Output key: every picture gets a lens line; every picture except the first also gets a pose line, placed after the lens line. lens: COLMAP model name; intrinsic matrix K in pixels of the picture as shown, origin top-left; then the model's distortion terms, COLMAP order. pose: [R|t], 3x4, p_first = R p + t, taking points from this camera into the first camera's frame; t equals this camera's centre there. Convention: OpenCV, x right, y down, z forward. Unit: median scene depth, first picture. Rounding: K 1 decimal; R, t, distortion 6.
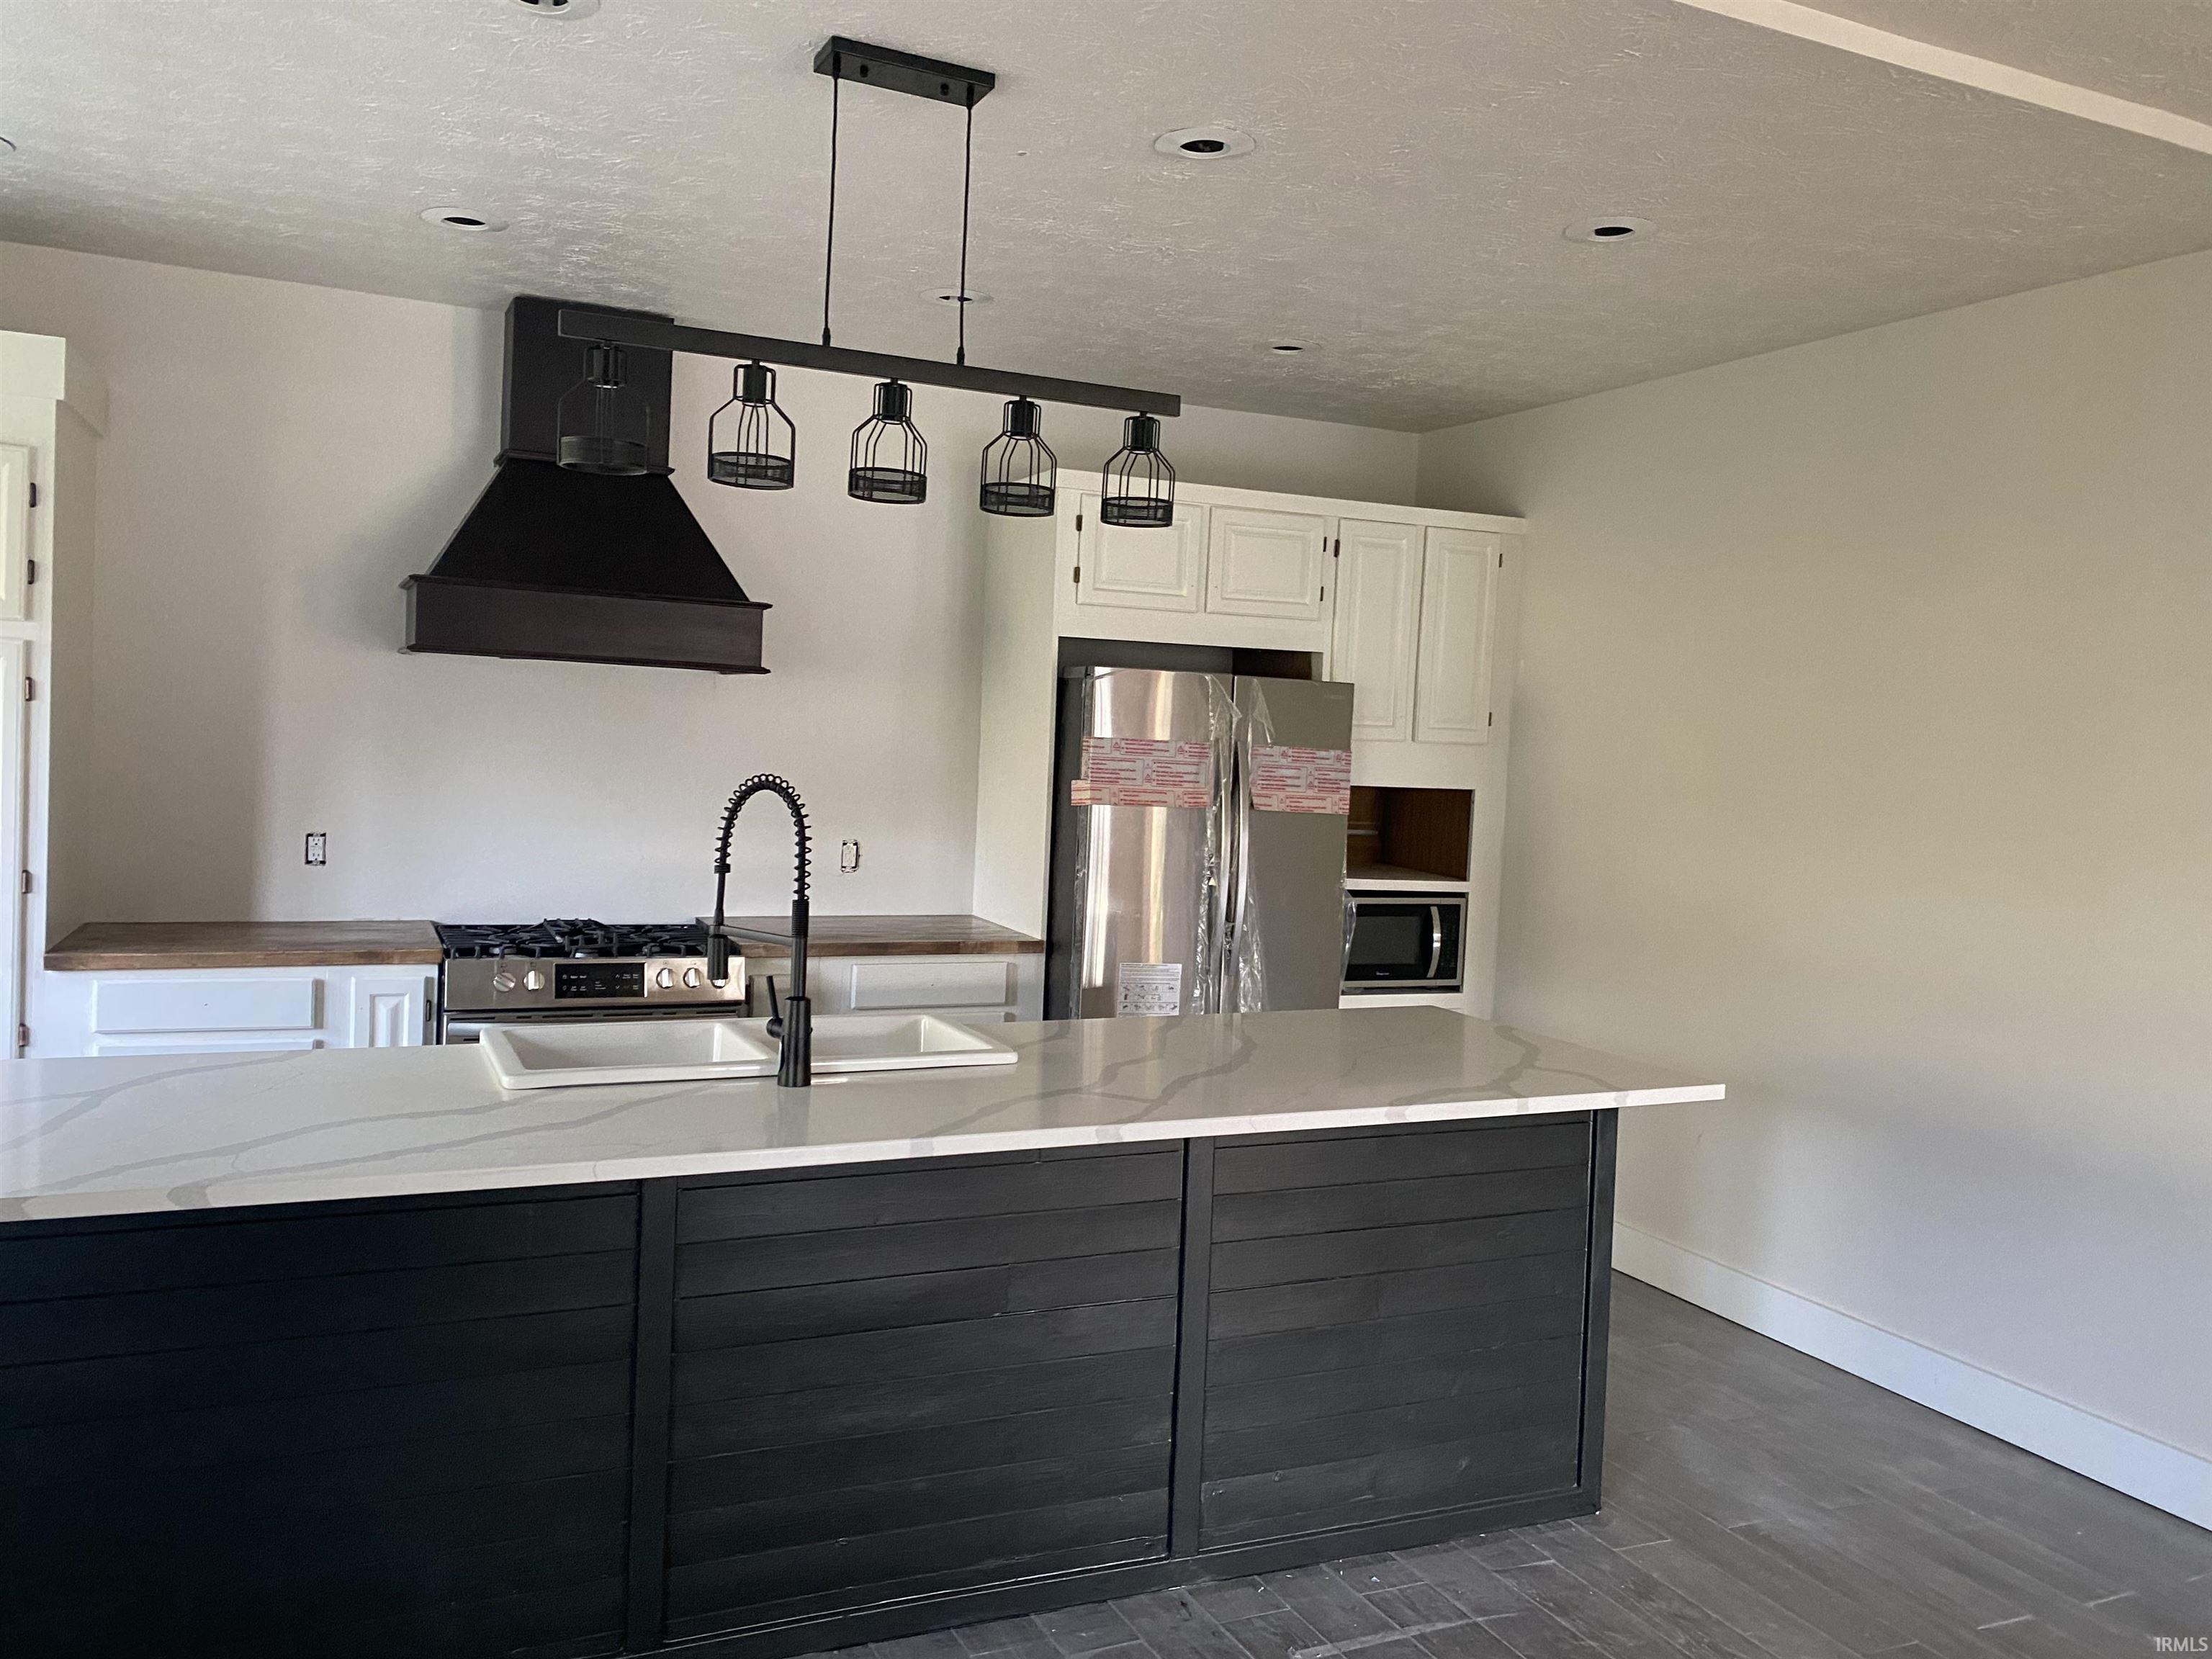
lens RADIAL K [[1677.1, 0, 1094.7], [0, 1677.1, 816.0], [0, 0, 1]] dist [0.069482, -0.022166]
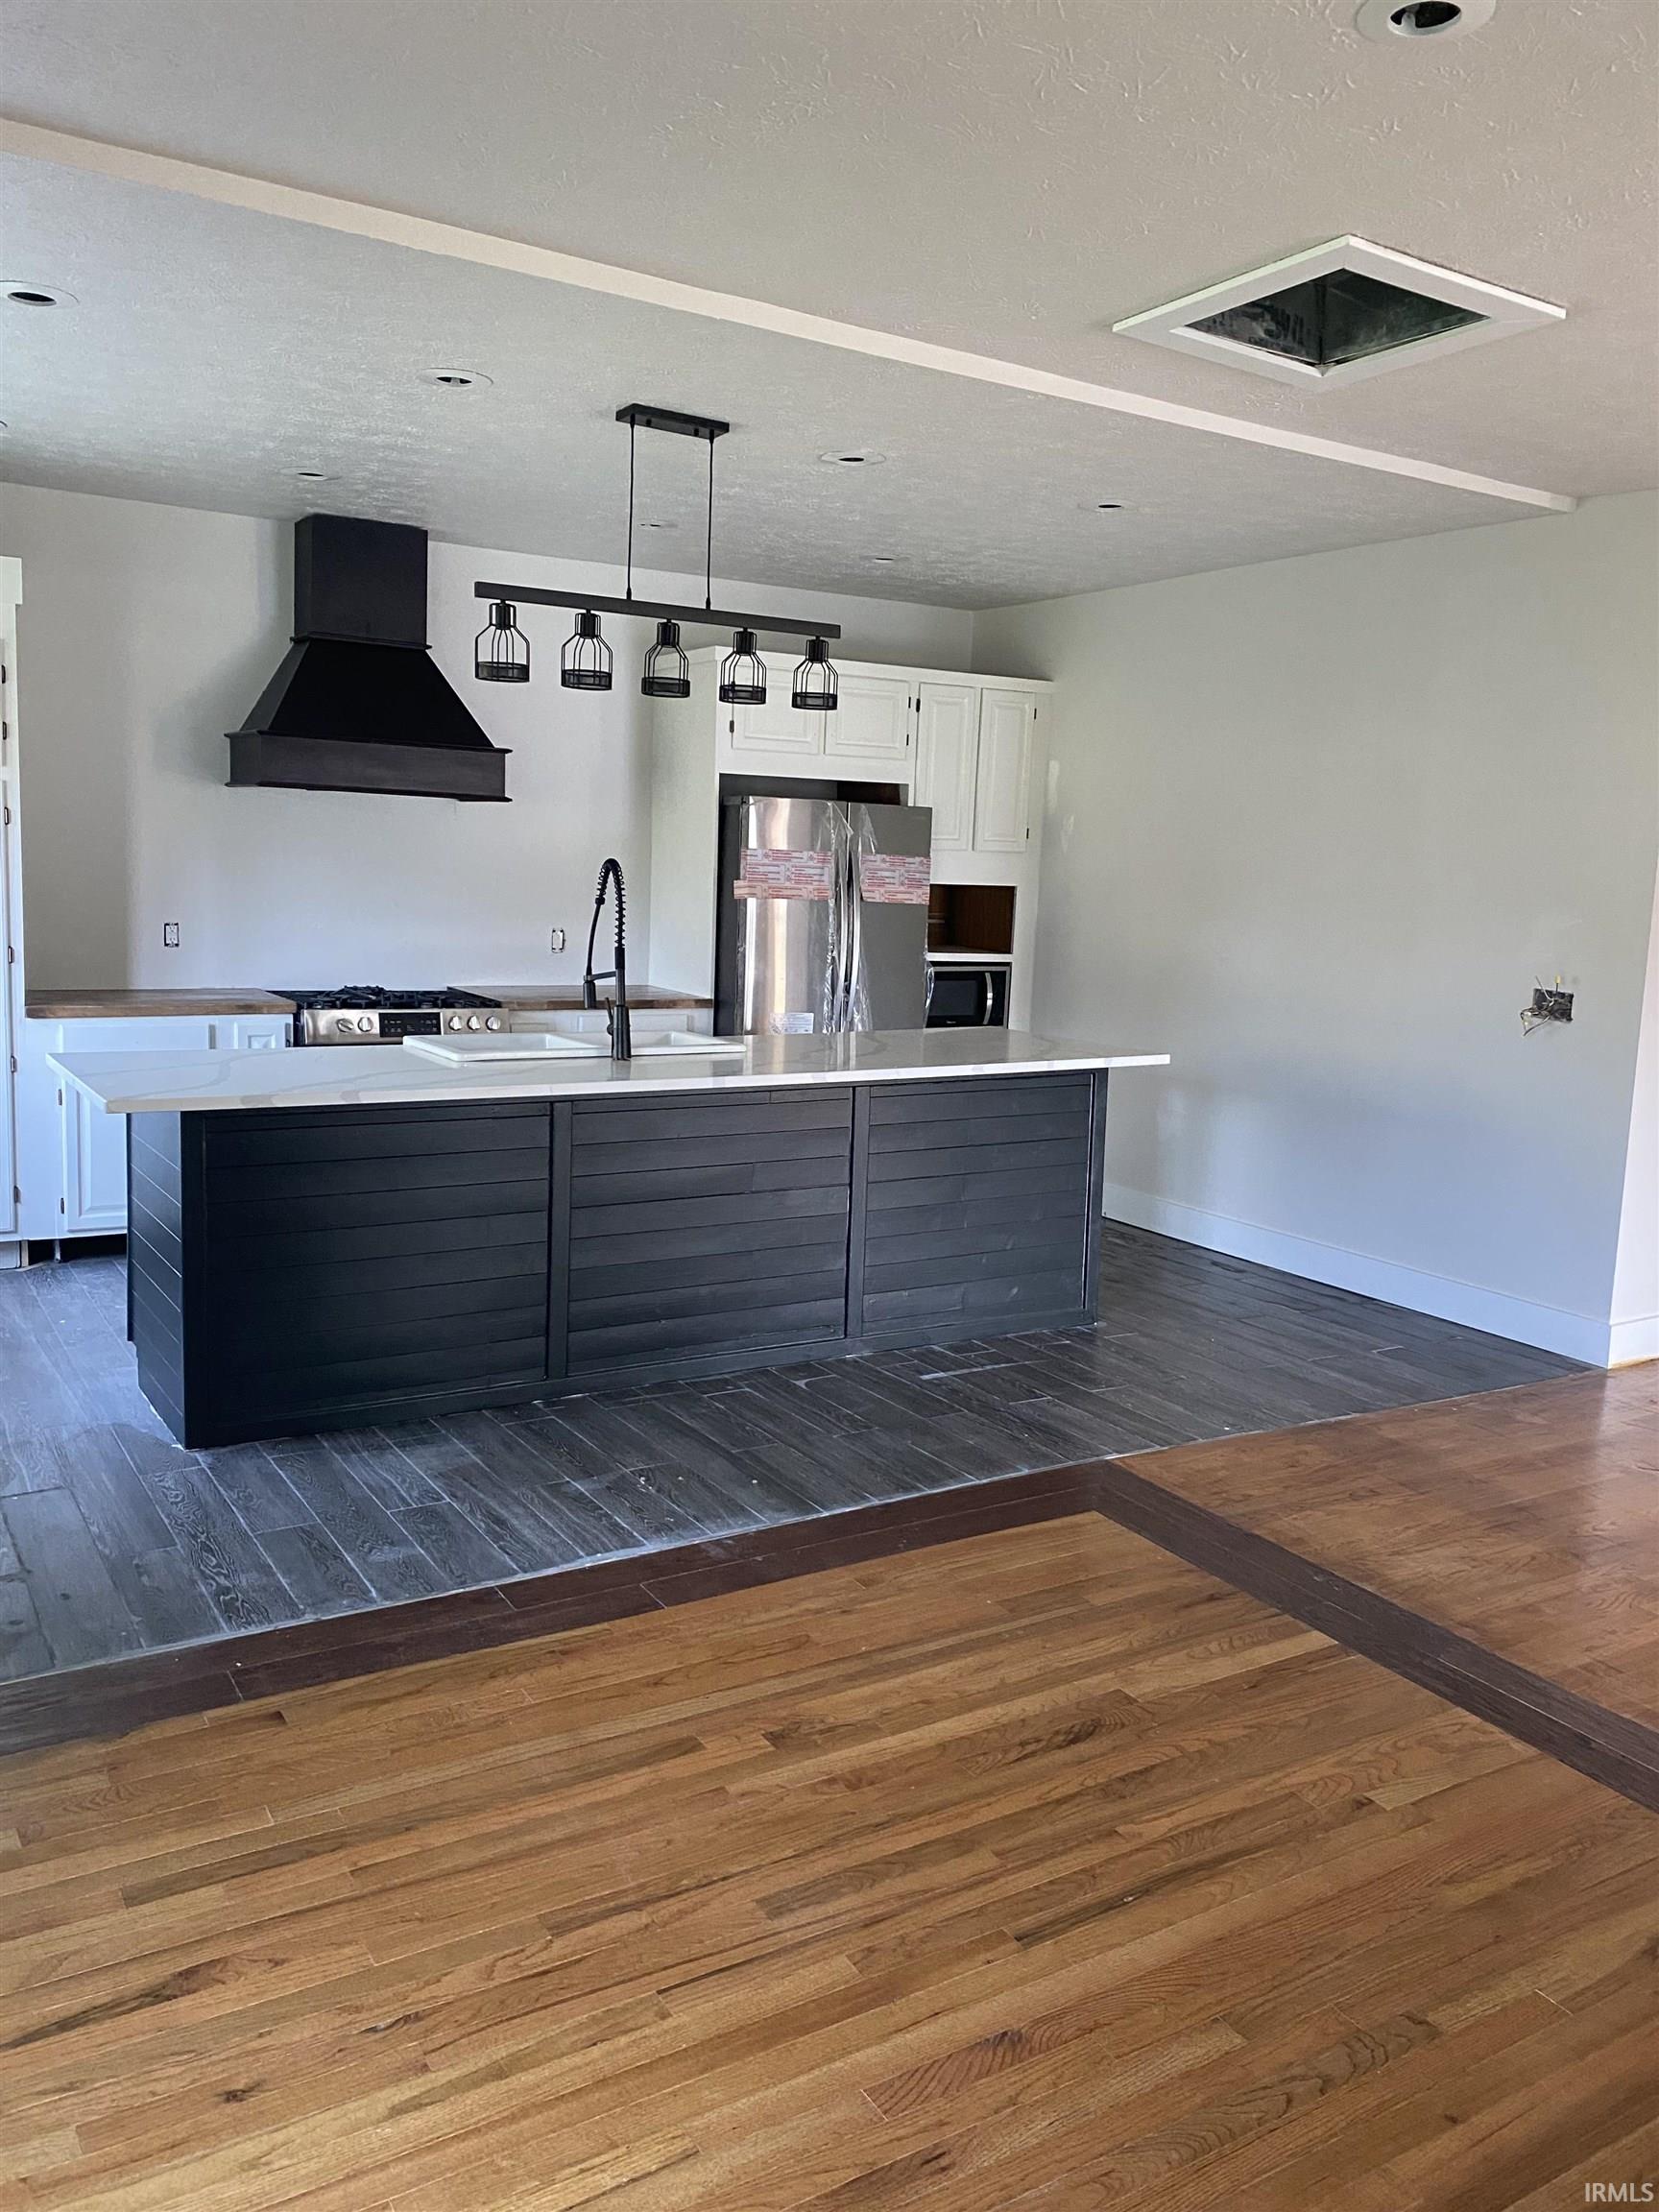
lens RADIAL K [[1677.1, 0, 829.4], [0, 1677.1, 1114.3], [0, 0, 1]] dist [0.069482, -0.022166]
pose [[0.992795, -0.026216, 0.116926, -0.101436], [0.013869, 0.994356, 0.105187, 0.025809], [-0.119023, -0.102807, 0.987555, -0.392519]]
